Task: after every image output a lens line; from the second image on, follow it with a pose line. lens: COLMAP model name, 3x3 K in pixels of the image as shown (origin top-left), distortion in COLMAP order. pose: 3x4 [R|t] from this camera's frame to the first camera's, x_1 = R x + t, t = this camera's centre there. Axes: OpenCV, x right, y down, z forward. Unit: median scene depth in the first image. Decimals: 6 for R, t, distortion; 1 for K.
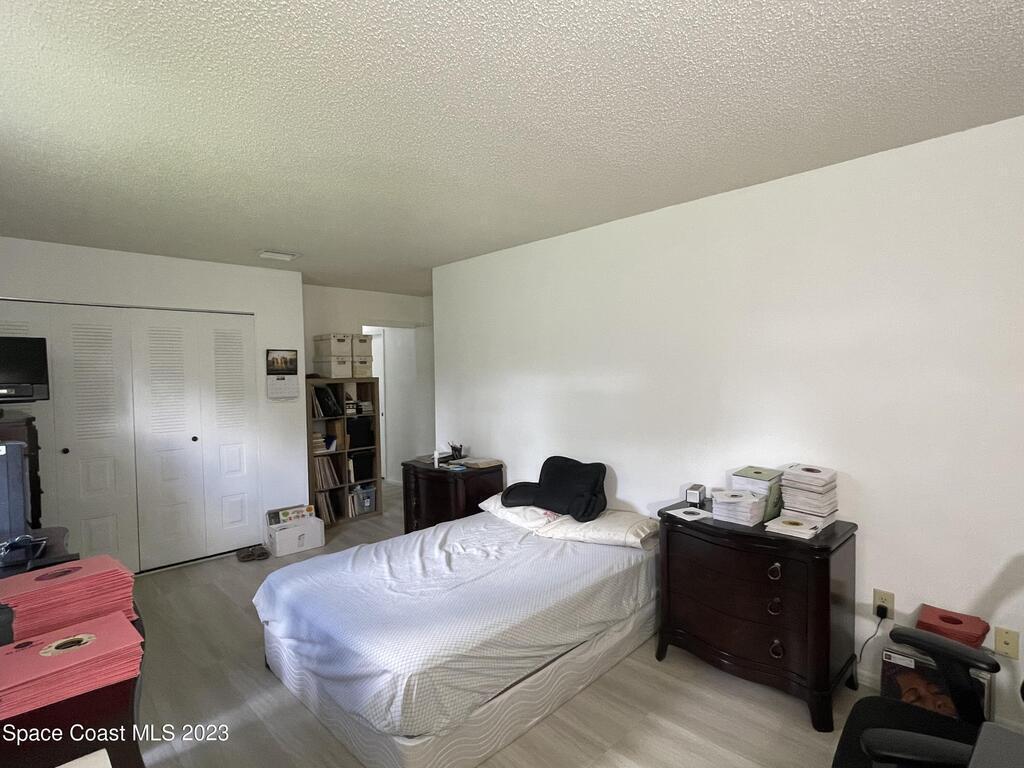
lens RADIAL K [[520.6, 0, 509.7], [0, 520.6, 387.7], [0, 0, 1]] dist [0.012503, -0.000004]
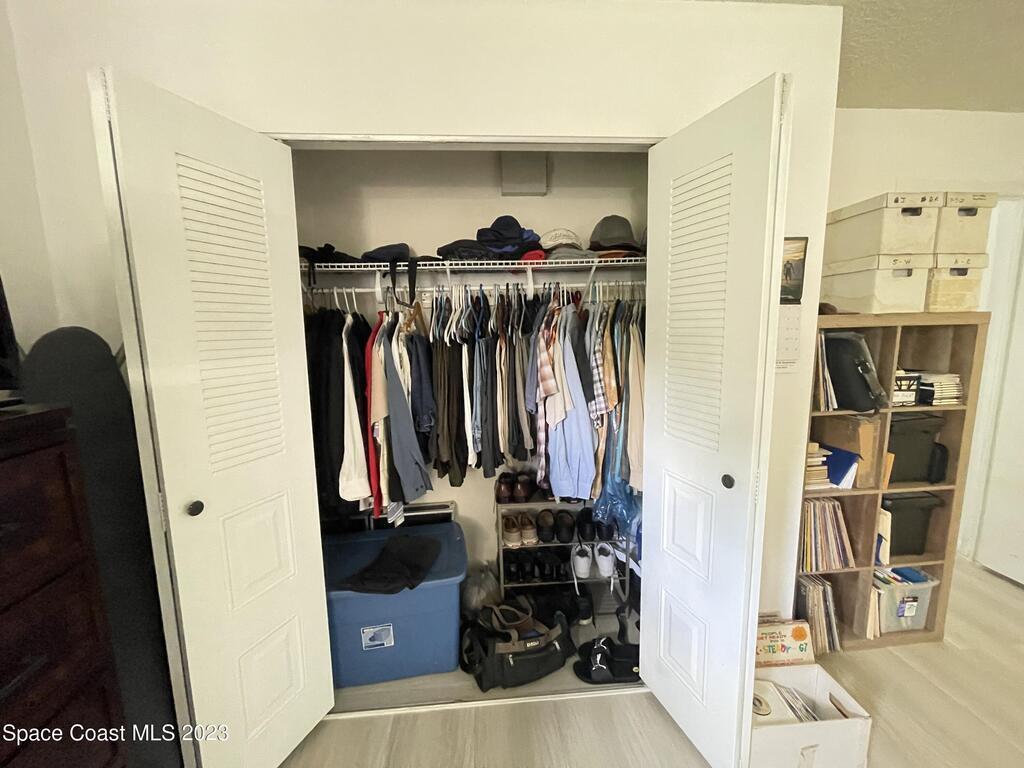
lens RADIAL K [[413.1, 0, 508.7], [0, 413.1, 385.6], [0, 0, 1]] dist [-0.000394, 0.000468]
pose [[0.761830, 0.096277, -0.640583, -0.338418], [-0.011912, 0.990808, 0.134748, -0.003229], [0.647668, -0.095024, 0.755974, 0.571763]]
